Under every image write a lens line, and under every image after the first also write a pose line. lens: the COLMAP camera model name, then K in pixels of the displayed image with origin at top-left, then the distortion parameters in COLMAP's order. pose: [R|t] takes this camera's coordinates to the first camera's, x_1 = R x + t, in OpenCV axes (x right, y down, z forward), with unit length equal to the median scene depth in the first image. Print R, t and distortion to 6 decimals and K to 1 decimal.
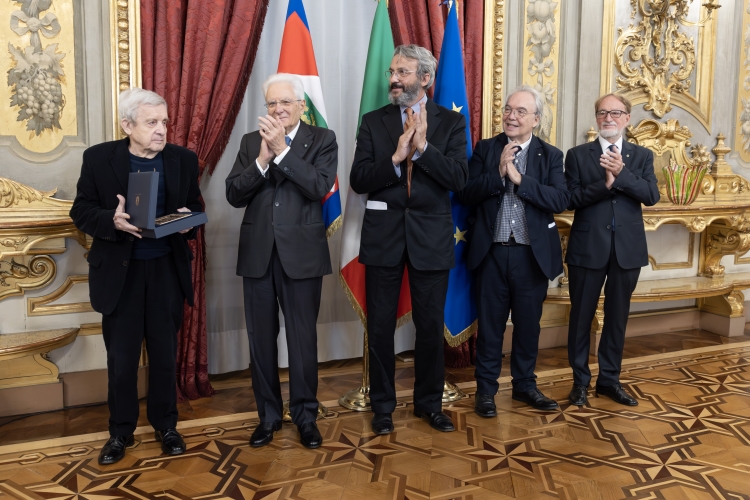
lens RADIAL K [[700.8, 0, 373.6], [0, 700.8, 230.4], [0, 0, 1]] dist [0.001087, 0.003669]
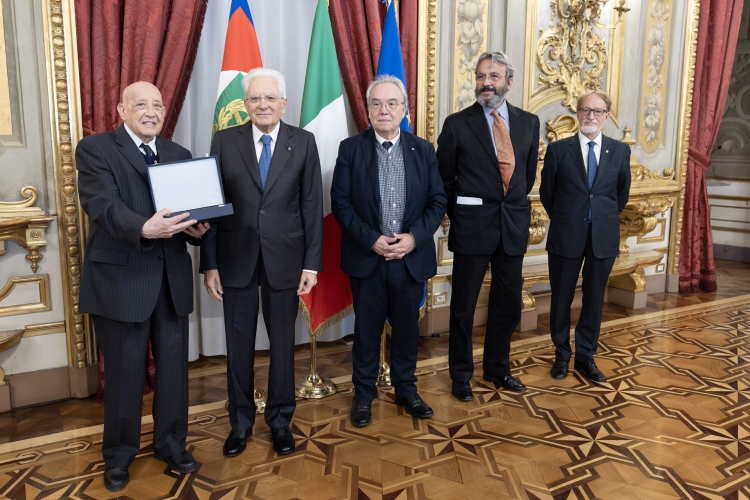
lens RADIAL K [[624.4, 0, 367.8], [0, 624.4, 240.7], [0, 0, 1]] dist [-0.001306, 0.006487]
pose [[0.995020, -0.020754, 0.097492, -0.017780], [0.015668, 0.998490, 0.052650, -0.024913], [-0.098437, -0.050861, 0.993843, 0.075668]]
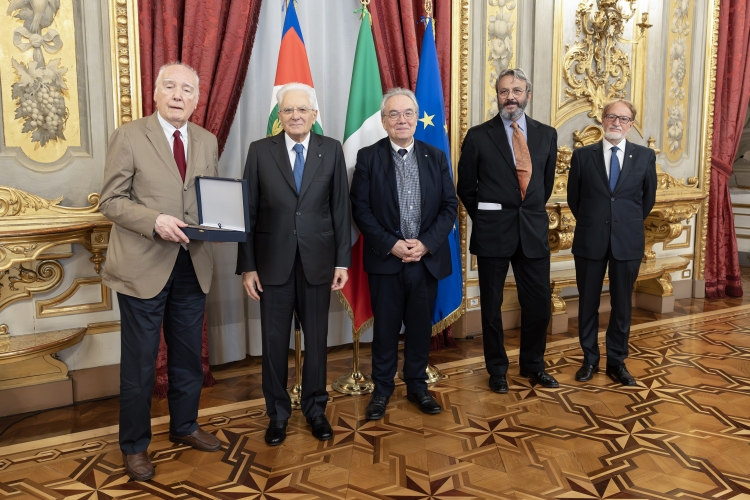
lens RADIAL K [[612.6, 0, 374.6], [0, 612.6, 227.8], [0, 0, 1]] dist [0.000625, 0.003085]
pose [[0.997148, -0.020585, 0.072608, -0.048578], [0.019973, 0.999759, 0.009150, -0.011139], [-0.072779, -0.007674, 0.997319, 0.043705]]
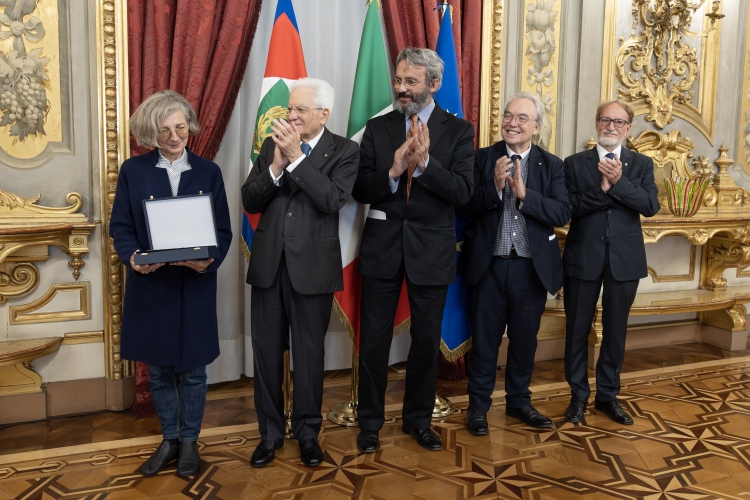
lens RADIAL K [[654.3, 0, 373.3], [0, 654.3, 235.3], [0, 0, 1]] dist [0.000458, 0.003395]
pose [[0.999571, 0.008341, -0.028065, 0.039032], [-0.008507, 0.999947, -0.005801, -0.002062], [0.028015, 0.006037, 0.999589, 0.089572]]
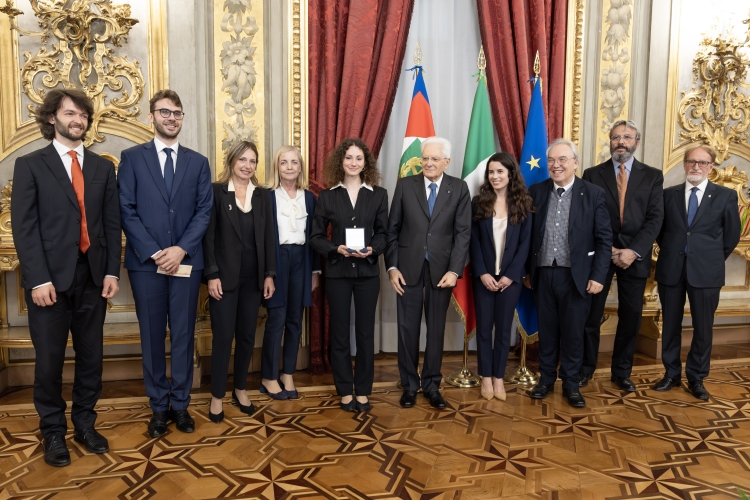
lens RADIAL K [[572.8, 0, 366.7], [0, 572.8, 253.4], [0, 0, 1]] dist [0.004409, 0.002248]
pose [[0.980808, 0.015527, -0.194355, 0.013501], [-0.017438, 0.999815, -0.008126, 0.013962], [0.194193, 0.011359, 0.980898, -0.110504]]
